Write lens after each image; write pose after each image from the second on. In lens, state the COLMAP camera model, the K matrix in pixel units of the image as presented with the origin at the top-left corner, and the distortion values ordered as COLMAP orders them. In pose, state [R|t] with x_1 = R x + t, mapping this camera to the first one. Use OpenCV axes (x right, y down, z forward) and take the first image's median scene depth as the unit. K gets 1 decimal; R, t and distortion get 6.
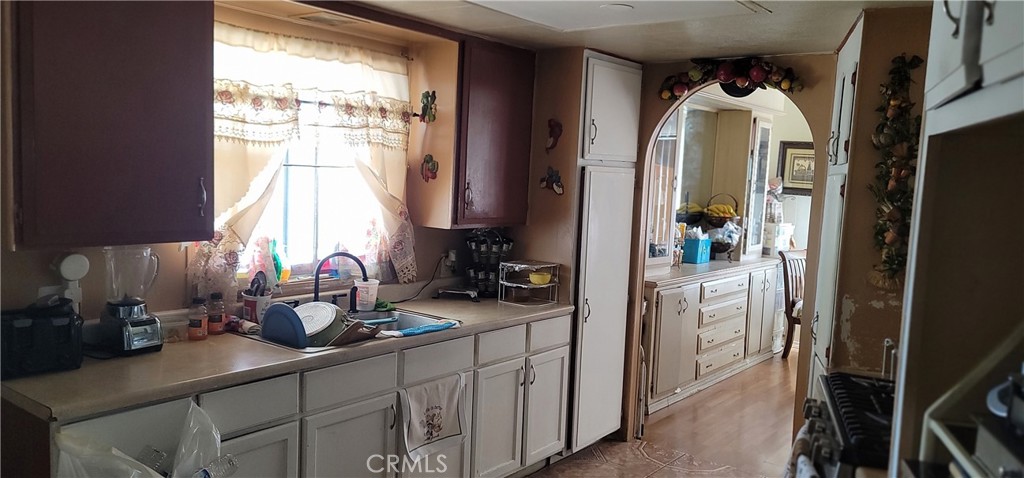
lens RADIAL K [[751.1, 0, 524.2], [0, 751.1, 245.6], [0, 0, 1]] dist [0.054136, -0.005991]
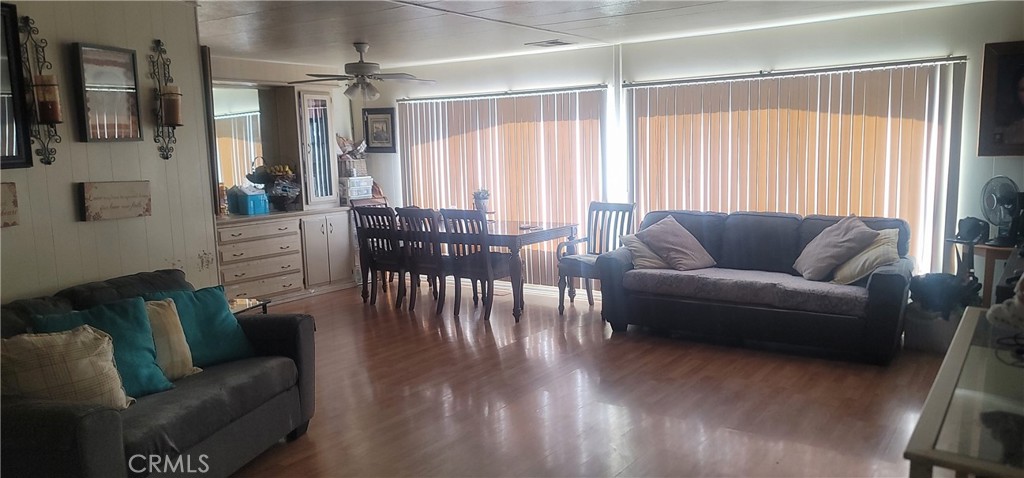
lens RADIAL K [[751.1, 0, 524.2], [0, 751.1, 245.6], [0, 0, 1]] dist [0.054136, -0.005991]
pose [[0.995251, -0.079678, 0.055923, 0.568105], [0.077385, 0.996114, 0.042042, 0.053688], [-0.059056, -0.037514, 0.997550, -0.241664]]
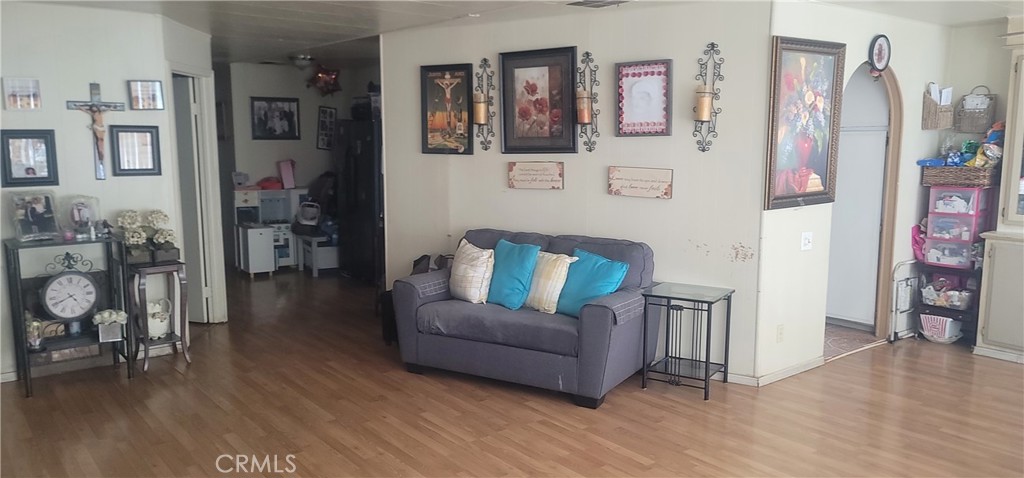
lens RADIAL K [[751.1, 0, 524.2], [0, 751.1, 245.6], [0, 0, 1]] dist [0.054136, -0.005991]
pose [[-0.222979, 0.094592, -0.970223, 1.059854], [-0.103937, 0.987301, 0.120144, 0.001420], [0.969267, 0.127631, -0.210315, 0.447945]]
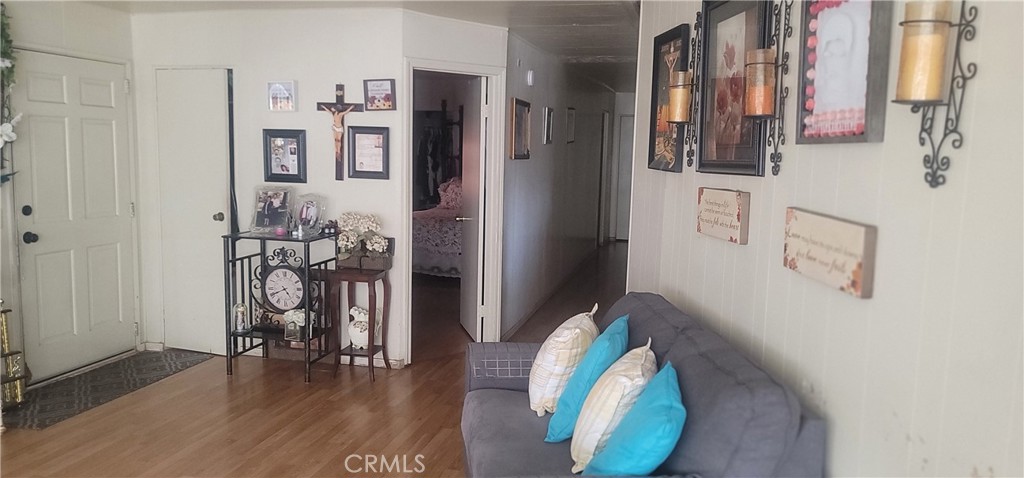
lens RADIAL K [[751.1, 0, 524.2], [0, 751.1, 245.6], [0, 0, 1]] dist [0.054136, -0.005991]
pose [[-0.903503, -0.012258, -0.428407, 0.544623], [-0.108107, 0.973786, 0.200132, -0.036963], [0.414724, 0.227133, -0.881144, 0.634598]]
